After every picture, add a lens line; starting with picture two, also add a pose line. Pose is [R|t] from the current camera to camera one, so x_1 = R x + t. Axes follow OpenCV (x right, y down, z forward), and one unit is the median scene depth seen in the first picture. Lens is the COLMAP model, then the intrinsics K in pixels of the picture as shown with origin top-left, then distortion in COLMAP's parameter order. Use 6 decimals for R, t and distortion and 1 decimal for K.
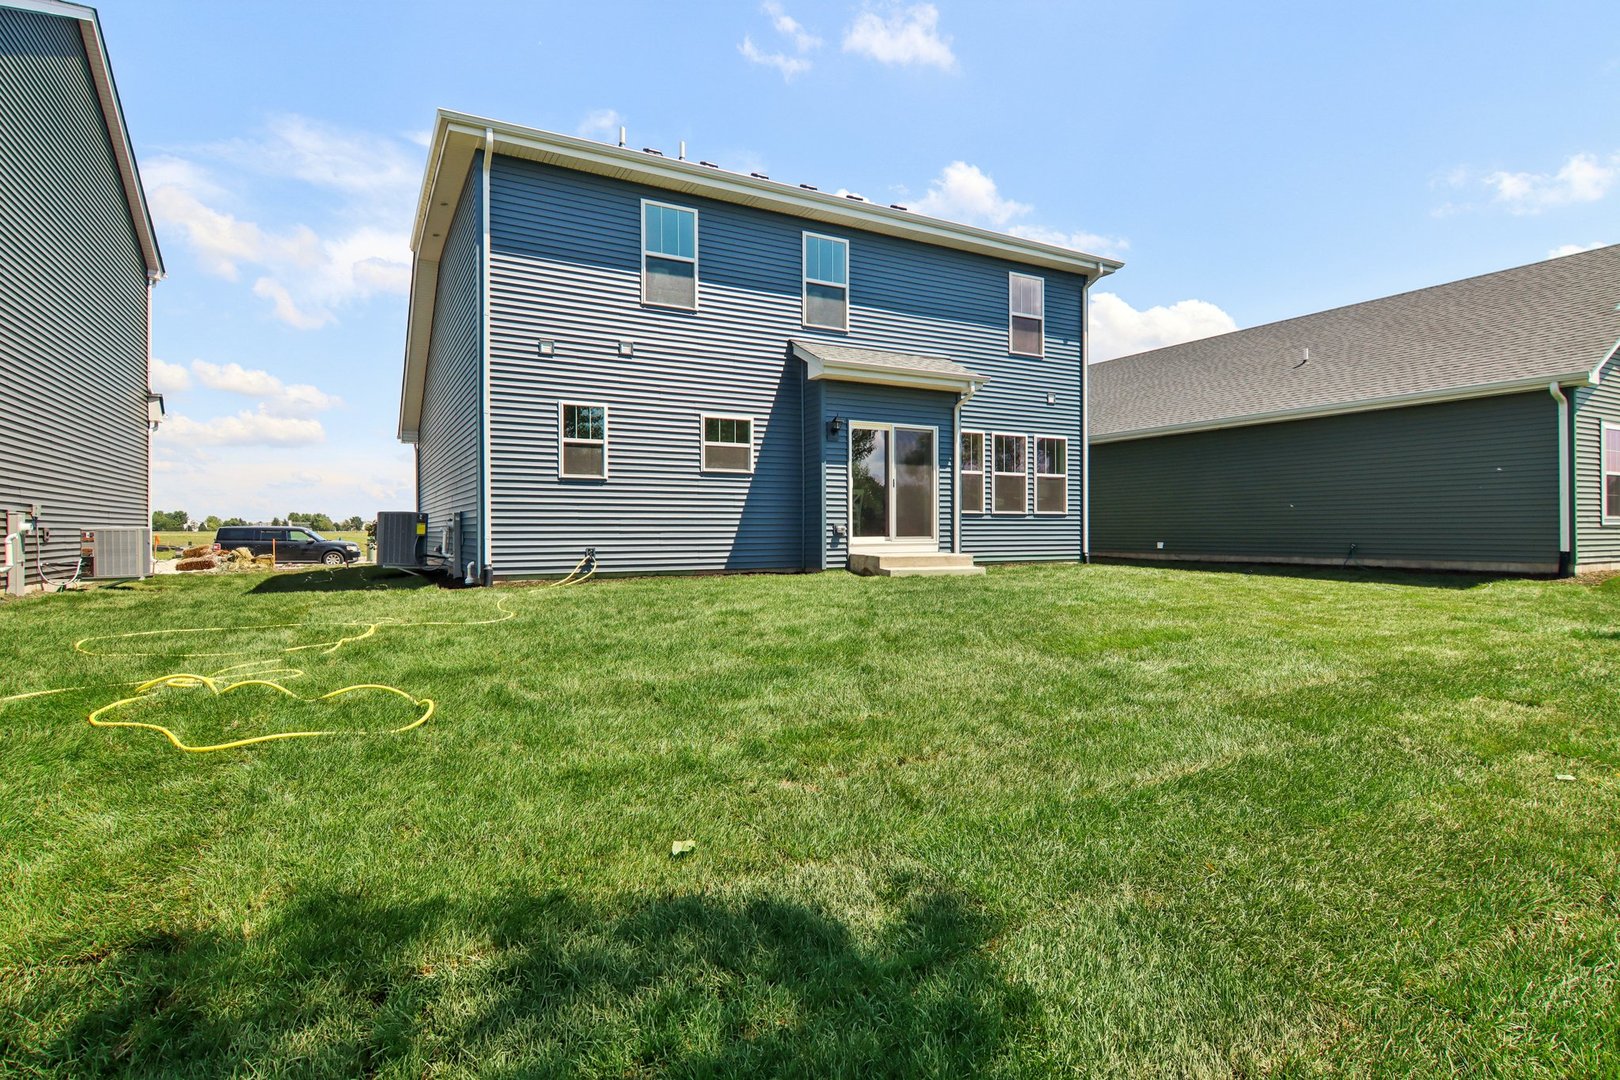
lens RADIAL K [[743.0, 0, 808.6], [0, 743.0, 532.8], [0, 0, 1]] dist [0.003099, -0.000010]
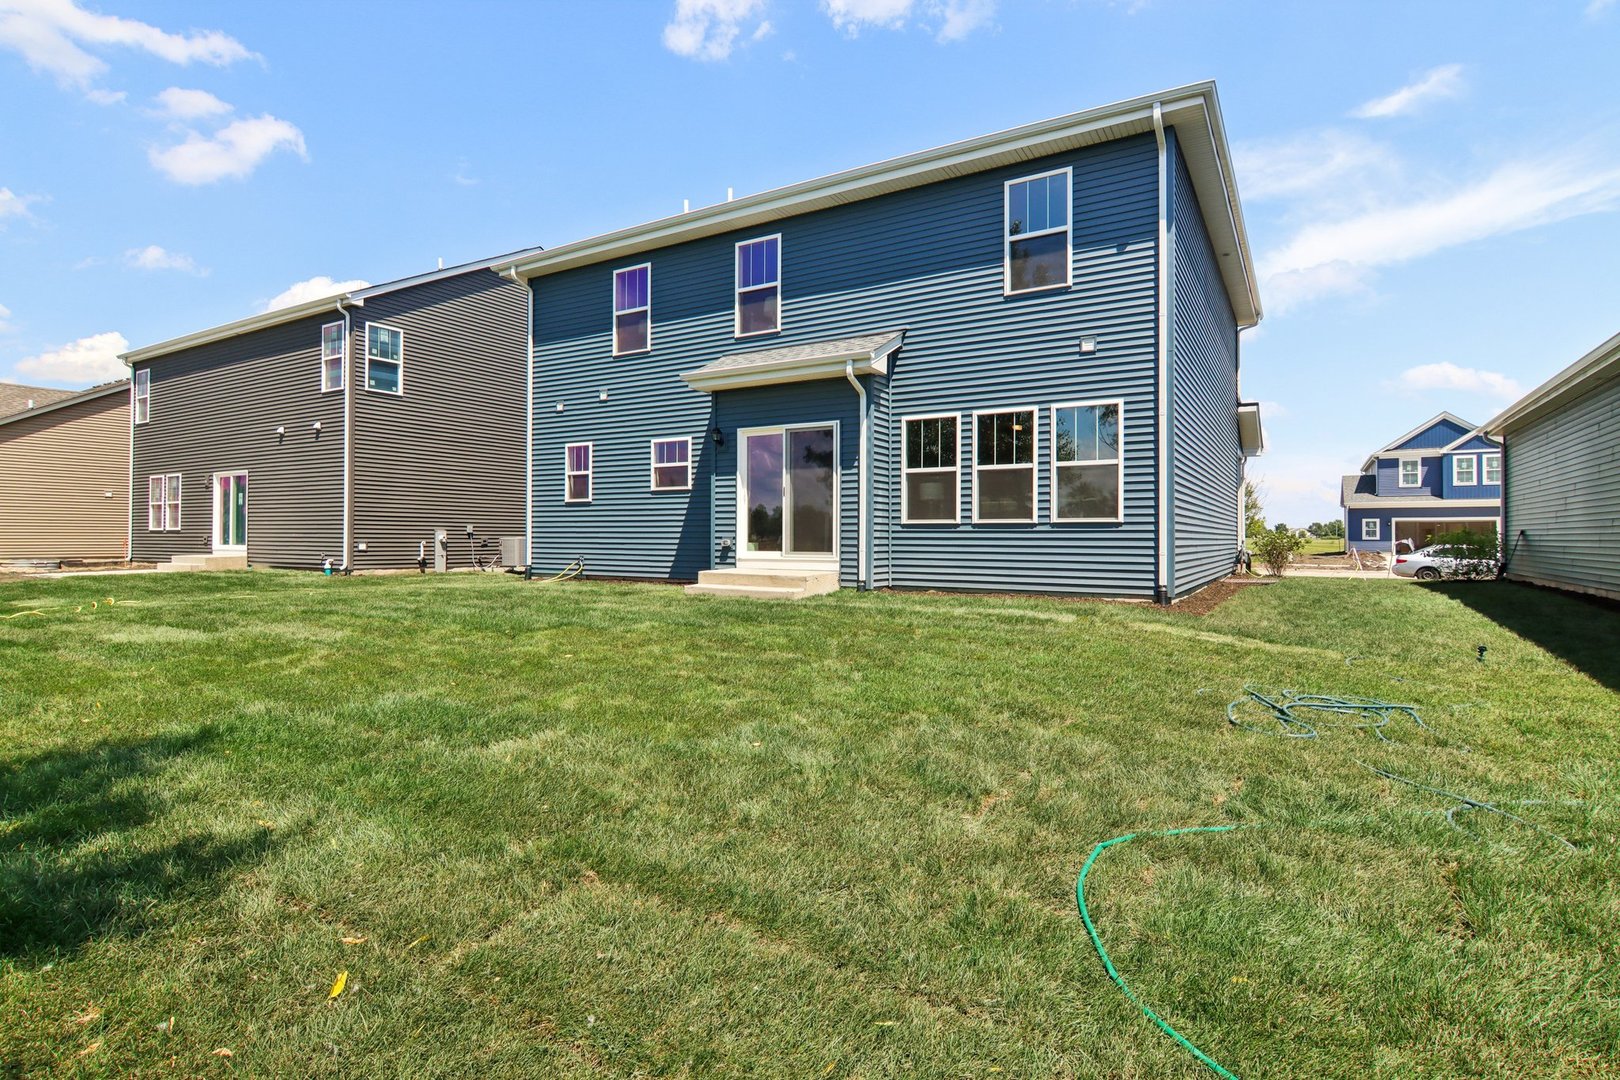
lens RADIAL K [[827.2, 0, 807.4], [0, 827.2, 538.6], [0, 0, 1]] dist [-0.000135, 0.000104]
pose [[0.527868, 0.002955, -0.849322, 0.952828], [-0.010782, 0.999937, -0.003223, -0.006909], [0.849258, 0.010859, 0.527866, 0.482632]]
